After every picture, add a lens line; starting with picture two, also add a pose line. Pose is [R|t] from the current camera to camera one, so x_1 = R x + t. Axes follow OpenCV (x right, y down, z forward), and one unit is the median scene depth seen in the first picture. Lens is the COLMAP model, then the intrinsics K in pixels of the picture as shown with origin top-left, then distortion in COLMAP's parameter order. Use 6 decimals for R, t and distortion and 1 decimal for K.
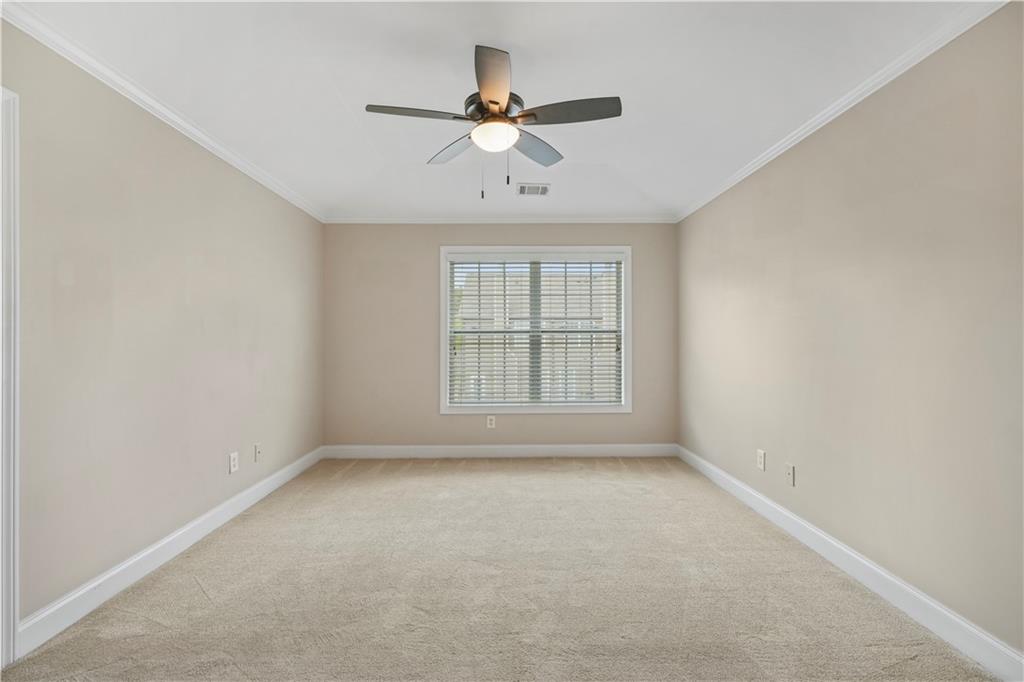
lens RADIAL K [[467.8, 0, 518.8], [0, 467.8, 336.2], [0, 0, 1]] dist [0.013154, 0.000789]
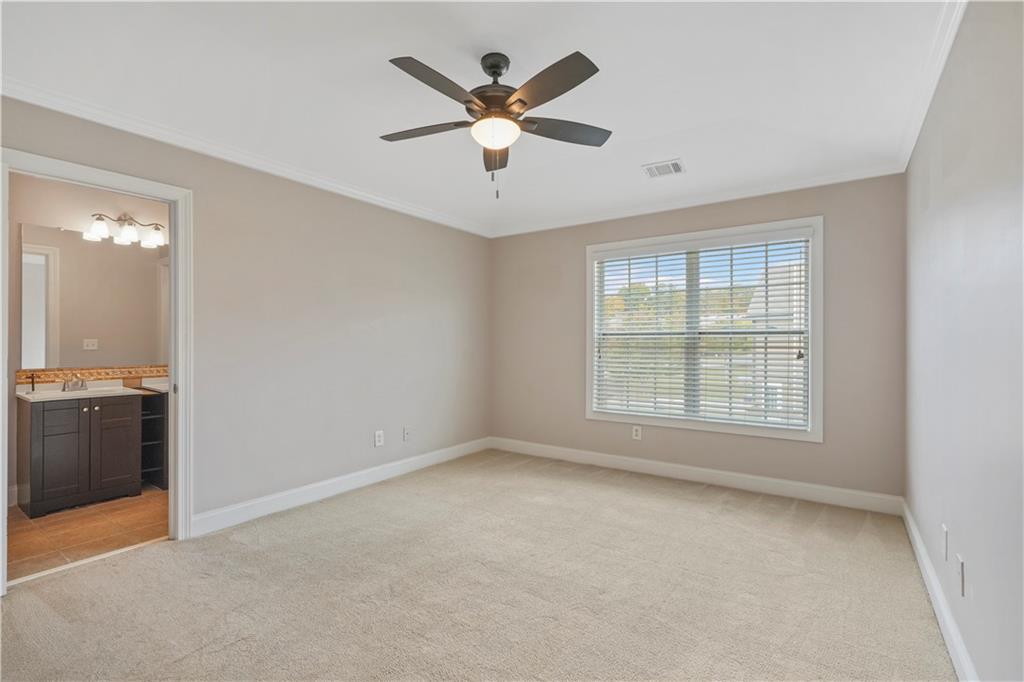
lens RADIAL K [[467.8, 0, 491.3], [0, 467.8, 342.2], [0, 0, 1]] dist [0.013154, 0.000789]
pose [[0.813532, 0.004408, -0.581503, 0.254240], [0.000858, 0.999961, 0.008781, -0.001528], [0.581520, -0.007642, 0.813497, 0.102330]]
